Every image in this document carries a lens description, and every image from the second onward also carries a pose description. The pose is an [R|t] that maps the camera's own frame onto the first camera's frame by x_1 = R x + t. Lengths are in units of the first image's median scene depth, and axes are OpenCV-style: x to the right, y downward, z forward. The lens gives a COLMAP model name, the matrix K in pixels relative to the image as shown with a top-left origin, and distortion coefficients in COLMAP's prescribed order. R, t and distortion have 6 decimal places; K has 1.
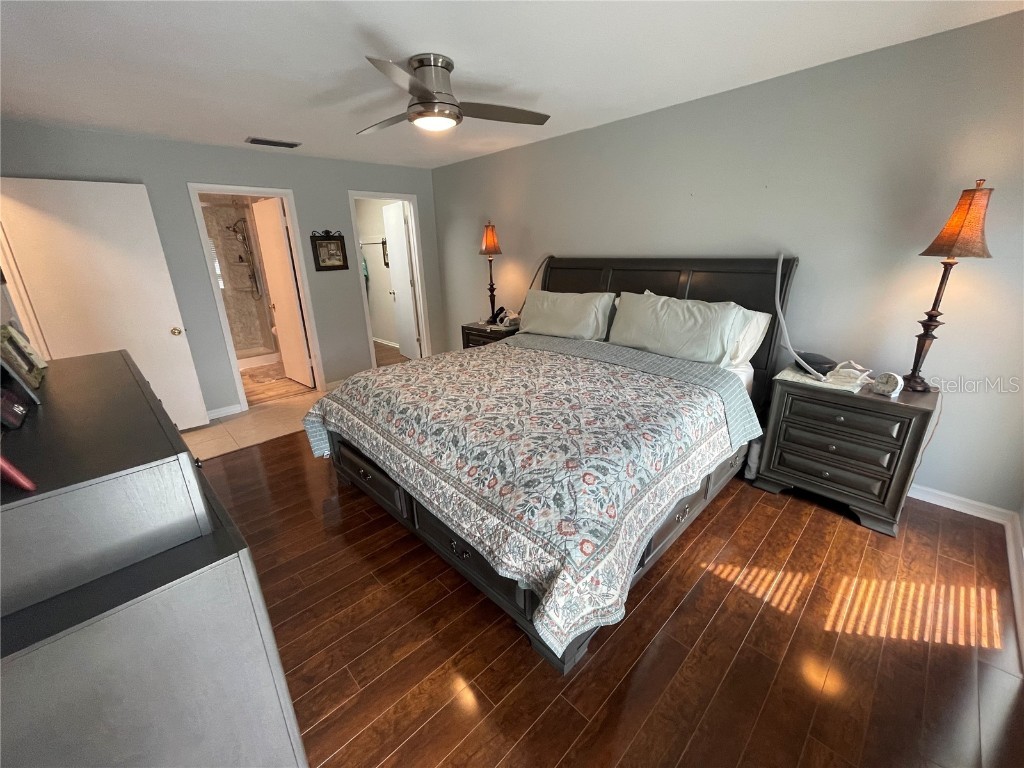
lens RADIAL K [[411.9, 0, 521.3], [0, 411.9, 384.4], [0, 0, 1]] dist [-0.004275, 0.001429]
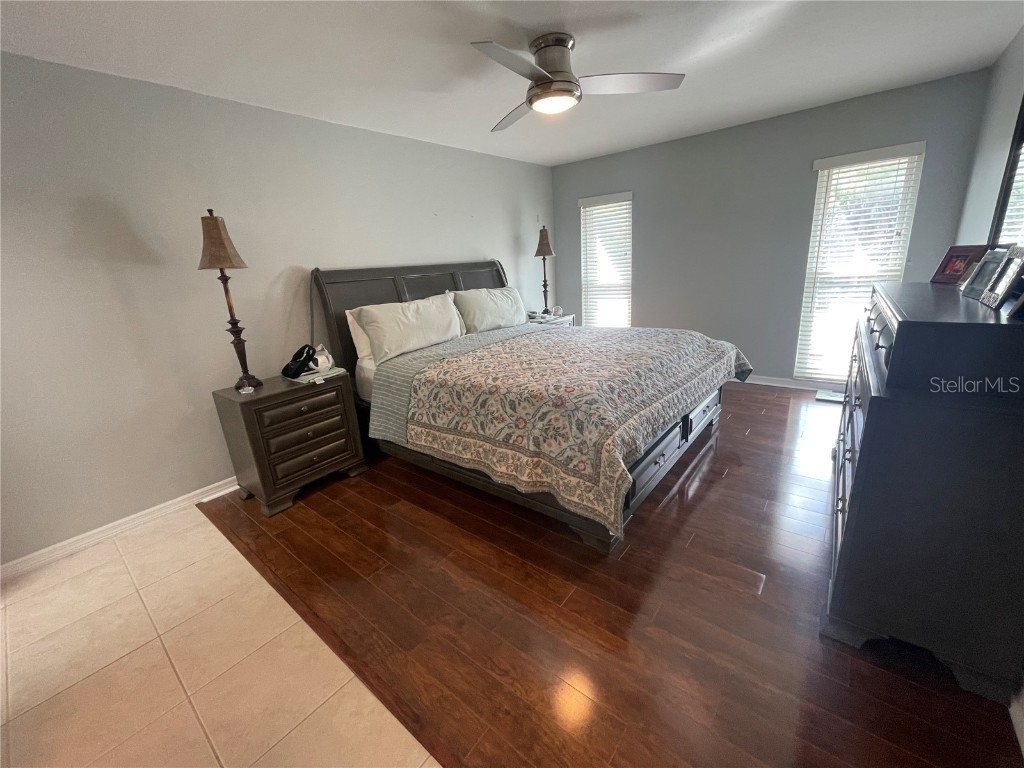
lens RADIAL K [[411.9, 0, 511.0], [0, 411.9, 381.6], [0, 0, 1]] dist [-0.004275, 0.001429]
pose [[-0.093439, -0.249058, 0.963971, -0.904774], [0.381436, 0.885379, 0.265725, -0.238866], [-0.919661, 0.392523, 0.012271, 0.919544]]
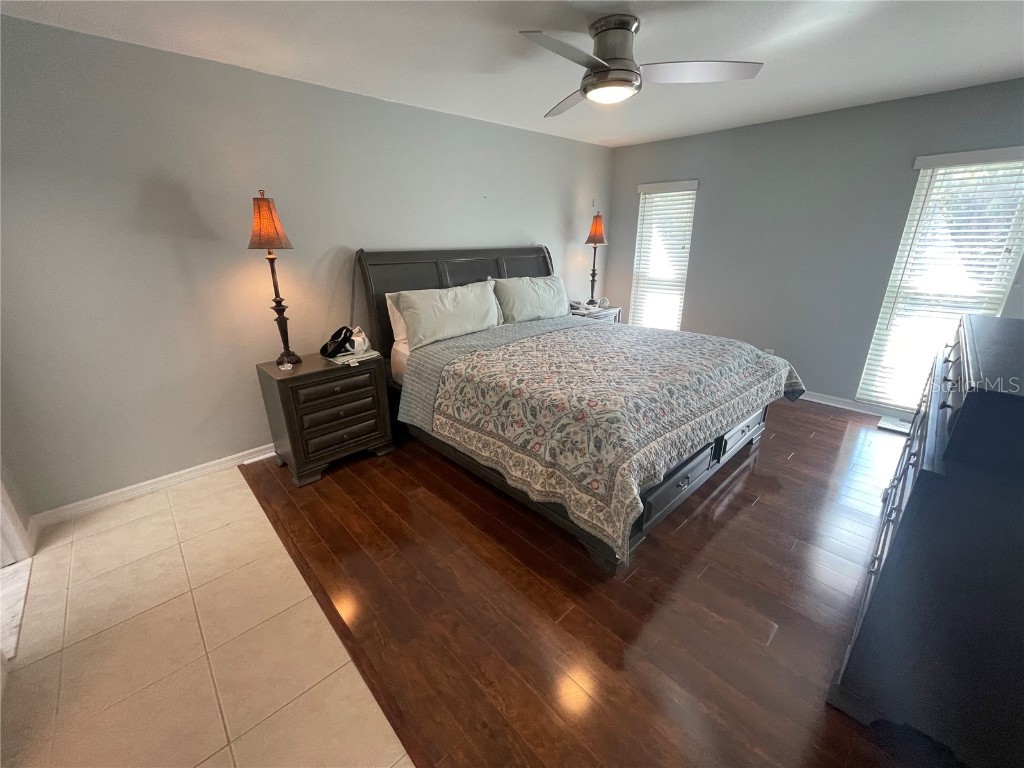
lens RADIAL K [[411.9, 0, 511.1], [0, 411.9, 382.0], [0, 0, 1]] dist [-0.004275, 0.001429]
pose [[0.039050, -0.310456, 0.949785, -0.881758], [0.324825, 0.902831, 0.281753, -0.265457], [-0.944968, 0.297511, 0.136100, 0.871712]]
